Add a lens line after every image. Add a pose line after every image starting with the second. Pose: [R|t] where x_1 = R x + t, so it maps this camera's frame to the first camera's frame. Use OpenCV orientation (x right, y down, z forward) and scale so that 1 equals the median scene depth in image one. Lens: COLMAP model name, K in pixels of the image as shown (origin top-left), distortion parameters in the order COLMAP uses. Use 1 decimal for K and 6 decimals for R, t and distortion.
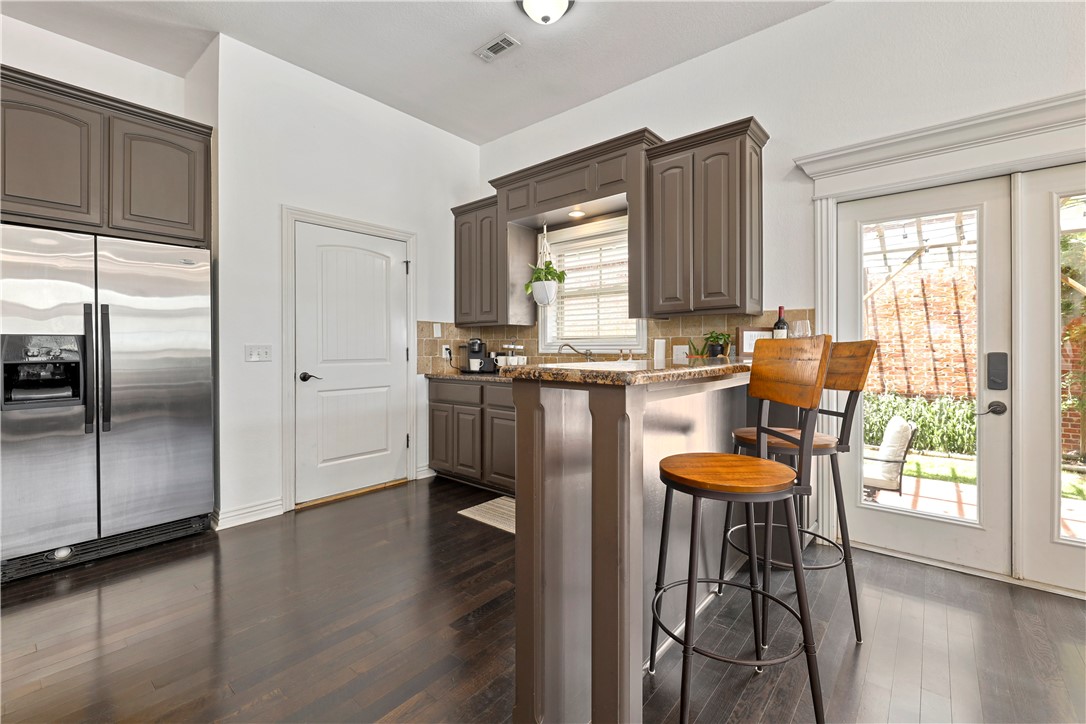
lens RADIAL K [[464.1, 0, 540.8], [0, 464.1, 350.4], [0, 0, 1]] dist [-0.001456, -0.000606]
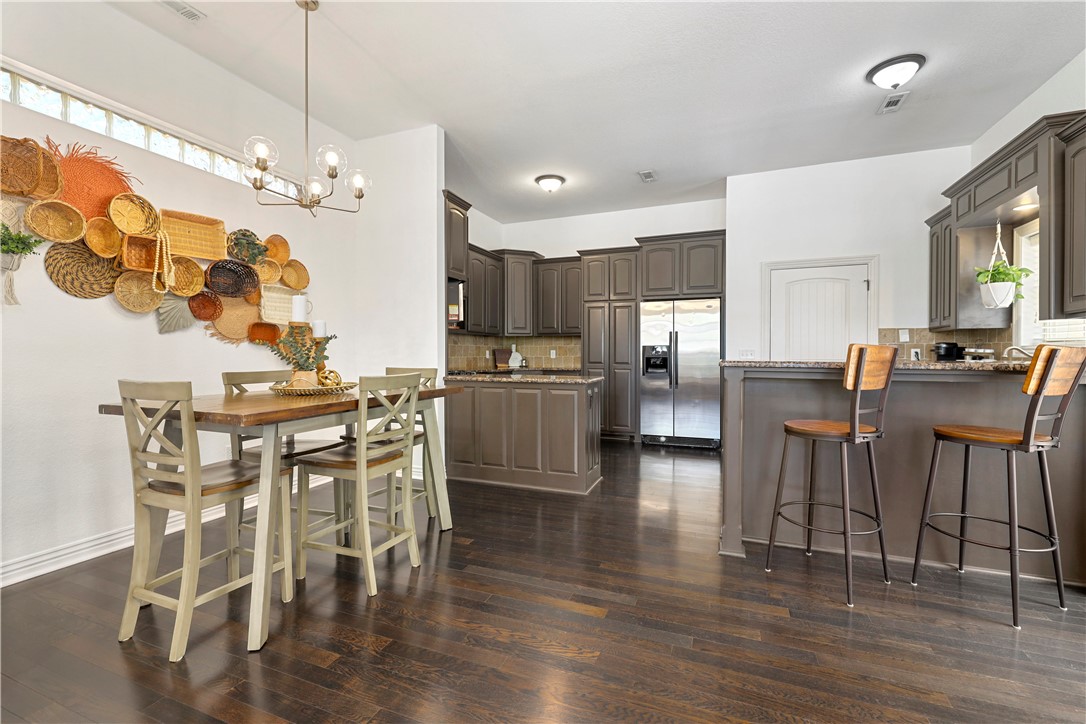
lens RADIAL K [[464.1, 0, 540.8], [0, 464.1, 350.4], [0, 0, 1]] dist [-0.001456, -0.000606]
pose [[0.313233, 0.003306, -0.949671, 0.752954], [-0.003915, 0.999990, 0.002190, -0.008435], [0.949668, 0.003032, 0.313243, -0.241146]]
